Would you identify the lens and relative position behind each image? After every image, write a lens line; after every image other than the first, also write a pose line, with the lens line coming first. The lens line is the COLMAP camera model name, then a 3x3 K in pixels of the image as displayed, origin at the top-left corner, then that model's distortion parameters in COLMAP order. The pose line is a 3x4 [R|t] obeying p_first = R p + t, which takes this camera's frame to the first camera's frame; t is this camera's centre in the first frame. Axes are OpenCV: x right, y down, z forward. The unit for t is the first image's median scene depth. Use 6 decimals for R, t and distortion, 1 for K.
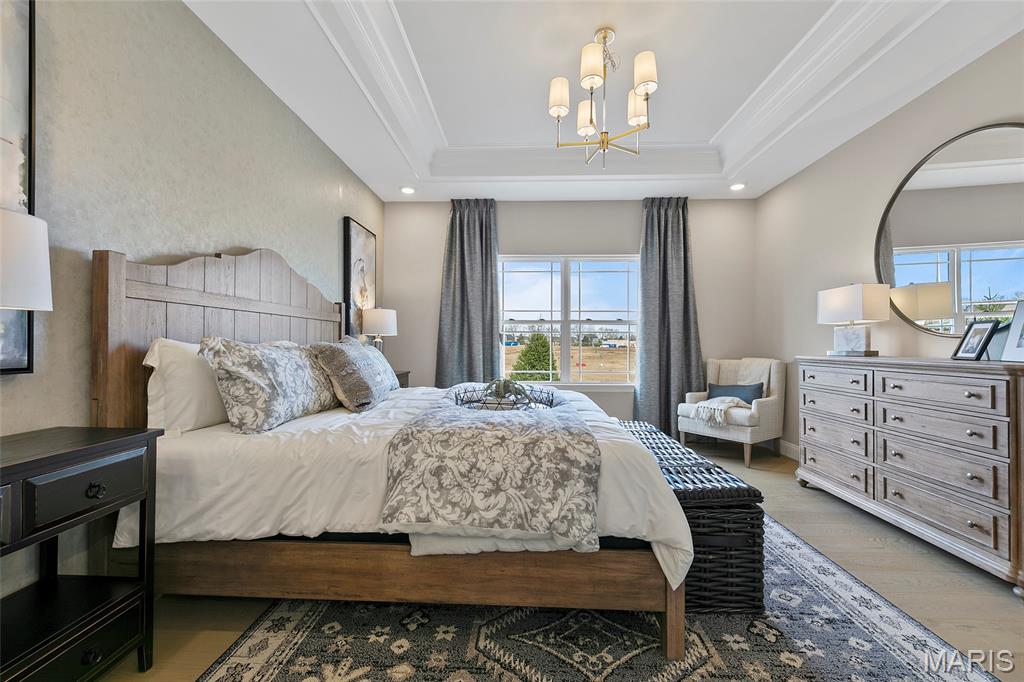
lens RADIAL K [[412.9, 0, 512.1], [0, 412.9, 340.9], [0, 0, 1]] dist [0.003007, -0.000155]
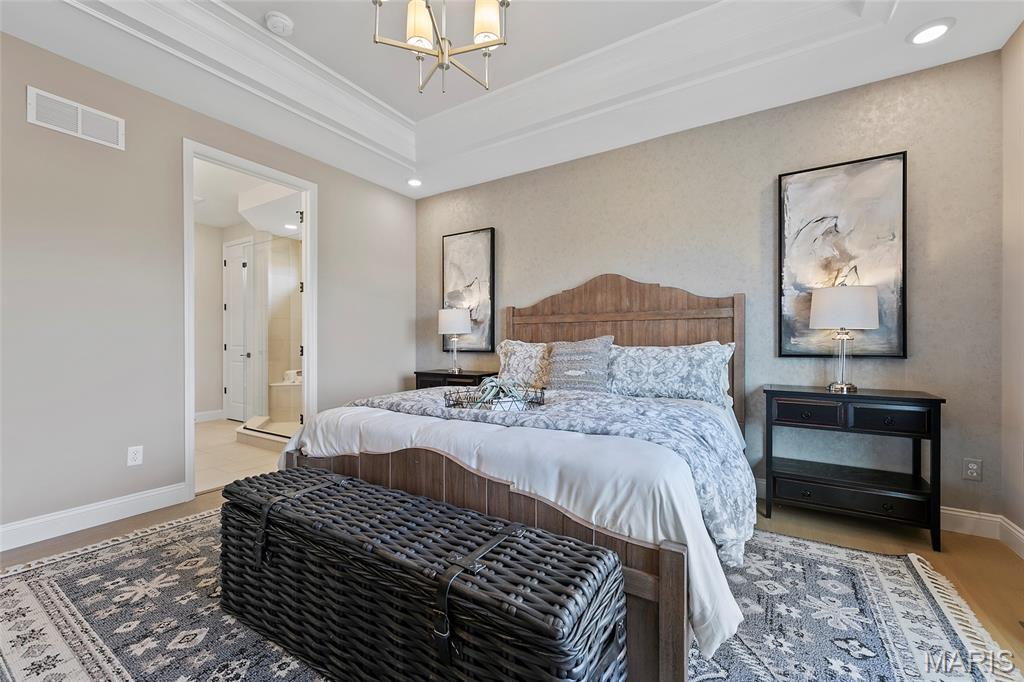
lens RADIAL K [[412.9, 0, 513.0], [0, 412.9, 342.6], [0, 0, 1]] dist [0.003007, -0.000155]
pose [[-0.503026, -0.002969, -0.864266, 0.881901], [0.006334, 0.999955, -0.007121, 0.015921], [0.864248, -0.009056, -0.502984, 1.669515]]
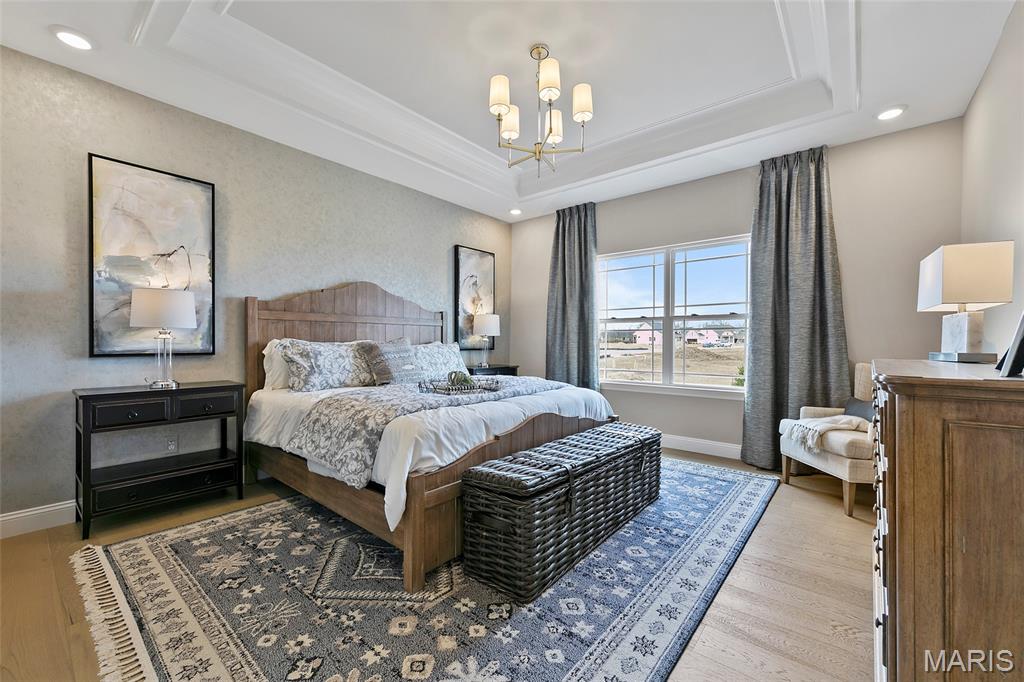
lens RADIAL K [[412.9, 0, 512.3], [0, 412.9, 342.9], [0, 0, 1]] dist [0.003007, -0.000155]
pose [[0.789064, -0.000153, -0.614311, 0.943786], [0.004977, 0.999969, 0.006144, 0.002833], [0.614291, -0.007905, 0.789040, 0.135506]]
